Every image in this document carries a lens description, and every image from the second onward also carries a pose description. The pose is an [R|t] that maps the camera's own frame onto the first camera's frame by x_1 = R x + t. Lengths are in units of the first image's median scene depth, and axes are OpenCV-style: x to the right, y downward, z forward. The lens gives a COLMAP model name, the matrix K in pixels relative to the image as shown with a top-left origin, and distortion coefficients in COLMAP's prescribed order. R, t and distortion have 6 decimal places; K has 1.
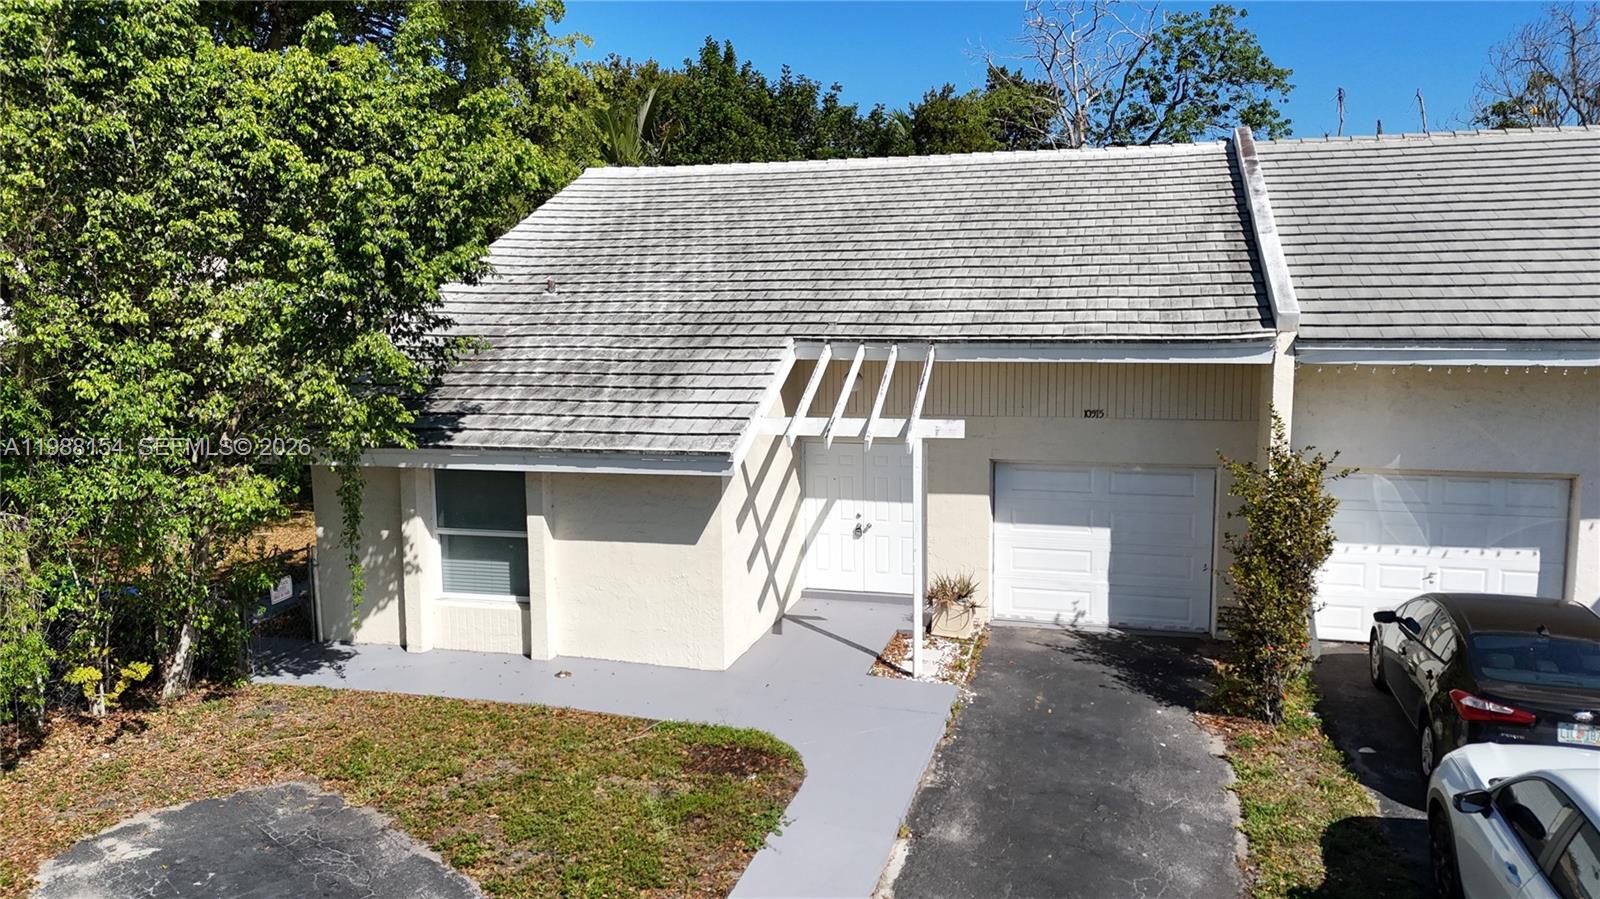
lens RADIAL K [[1167.9, 0, 802.7], [0, 1167.9, 424.2], [0, 0, 1]] dist [0.064371, -0.062145]
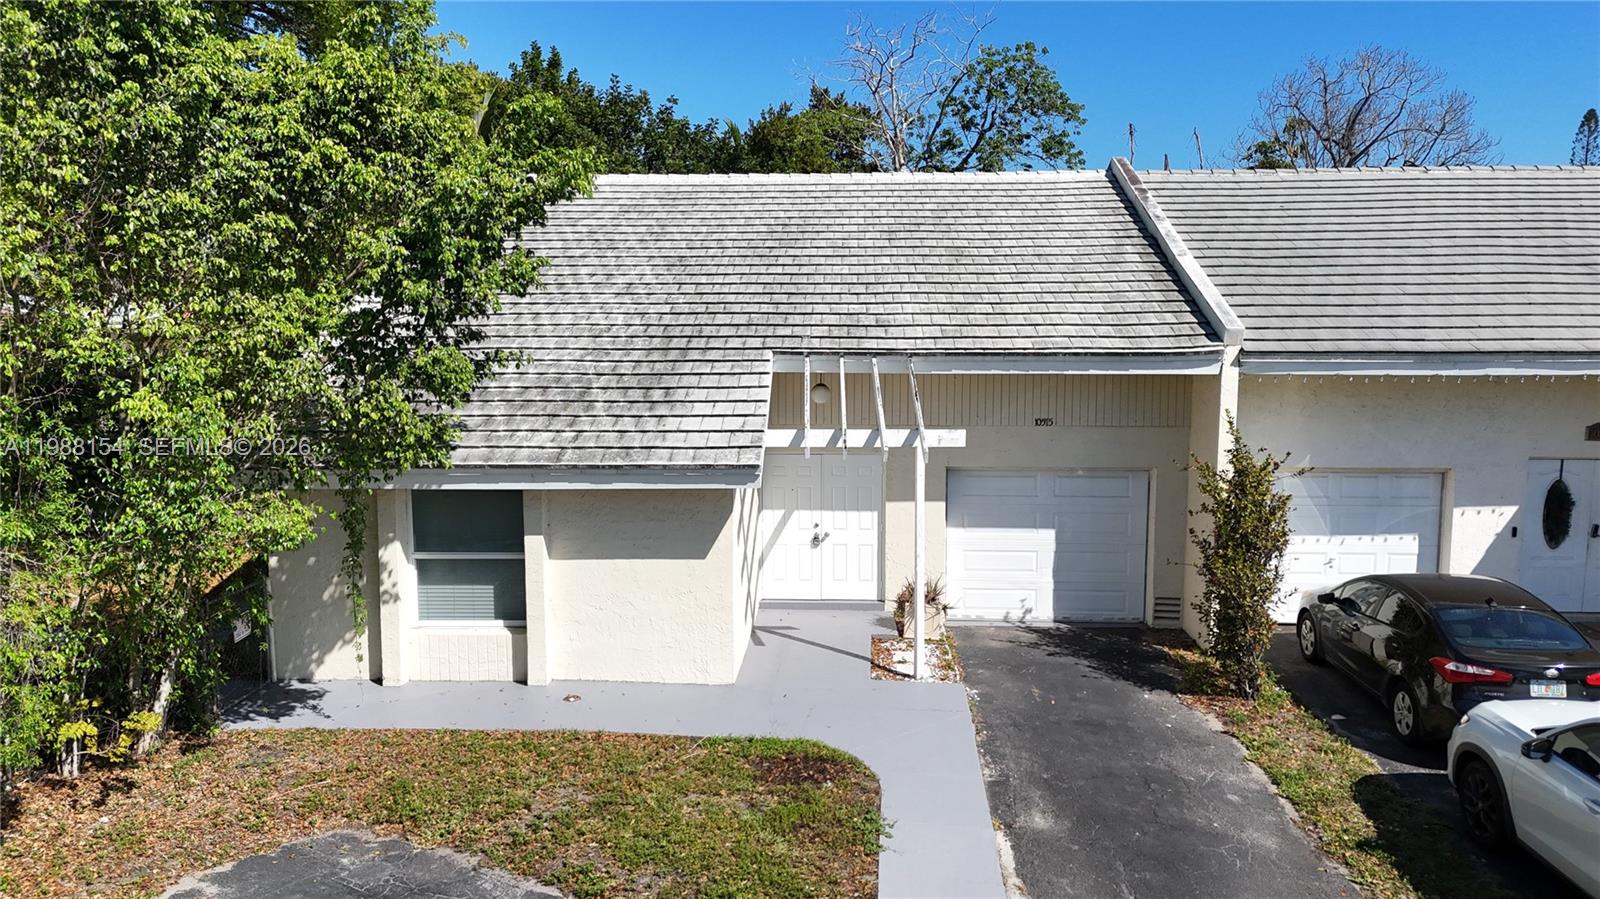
lens RADIAL K [[1167.9, 0, 802.7], [0, 1167.9, 424.2], [0, 0, 1]] dist [0.064371, -0.062145]
pose [[0.975841, -0.014127, 0.218023, -0.215251], [0.016414, 0.999828, -0.008685, -0.001383], [-0.217862, 0.012054, 0.975905, 0.009235]]
